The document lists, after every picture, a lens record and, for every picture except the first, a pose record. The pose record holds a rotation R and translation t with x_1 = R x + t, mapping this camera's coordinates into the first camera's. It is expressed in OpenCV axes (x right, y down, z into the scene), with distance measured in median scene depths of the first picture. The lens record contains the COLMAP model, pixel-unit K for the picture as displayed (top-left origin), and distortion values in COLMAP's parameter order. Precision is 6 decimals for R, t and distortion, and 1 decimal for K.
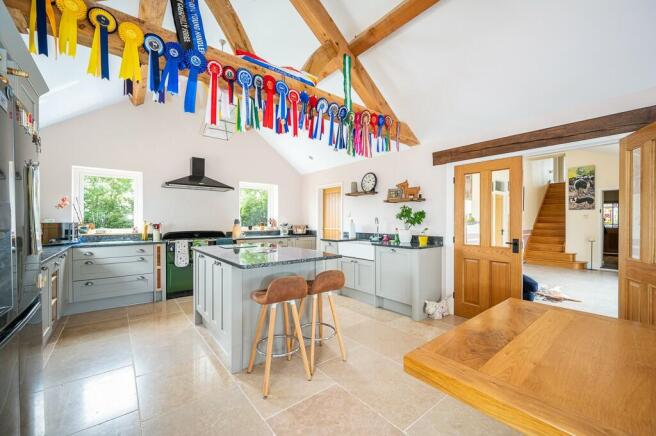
lens RADIAL K [[262.8, 0, 324.6], [0, 262.8, 219.7], [0, 0, 1]] dist [-0.001100, 0.000137]
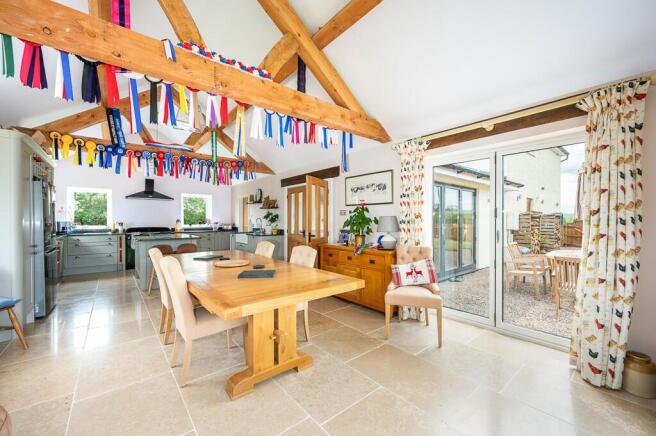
lens RADIAL K [[264.0, 0, 319.7], [0, 264.0, 220.1], [0, 0, 1]] dist [-0.000823, -0.000119]
pose [[0.999998, -0.001888, -0.000510, 0.637707], [0.001889, 0.999997, 0.001285, 0.002777], [0.000508, -0.001286, 0.999999, -0.667700]]
